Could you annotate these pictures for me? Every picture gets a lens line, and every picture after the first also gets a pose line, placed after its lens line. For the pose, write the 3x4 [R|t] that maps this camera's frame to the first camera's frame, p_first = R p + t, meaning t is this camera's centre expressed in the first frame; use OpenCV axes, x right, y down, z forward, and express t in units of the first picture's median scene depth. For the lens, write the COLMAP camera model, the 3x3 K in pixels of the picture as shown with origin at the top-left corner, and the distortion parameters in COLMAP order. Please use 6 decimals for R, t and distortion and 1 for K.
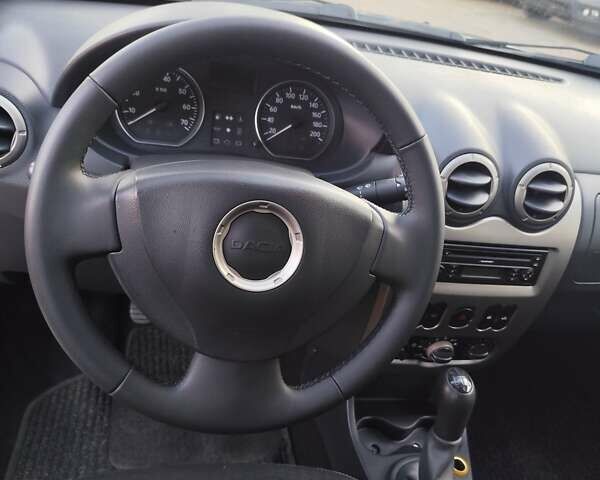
lens RADIAL K [[548.6, 0, 295.9], [0, 548.6, 248.0], [0, 0, 1]] dist [0.042996, -0.063566]
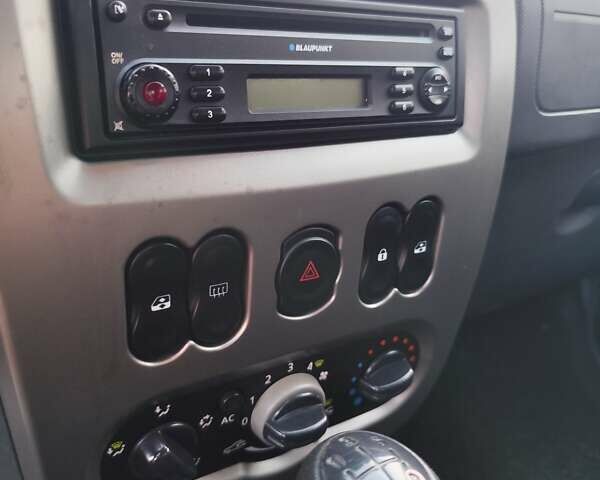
lens RADIAL K [[548.6, 0, 295.9], [0, 548.6, 248.0], [0, 0, 1]] dist [0.042996, -0.063566]
pose [[0.916938, -0.279361, 0.284924, 0.209732], [0.332020, 0.930206, -0.156458, 0.157835], [-0.221330, 0.238063, 0.945695, 0.699625]]
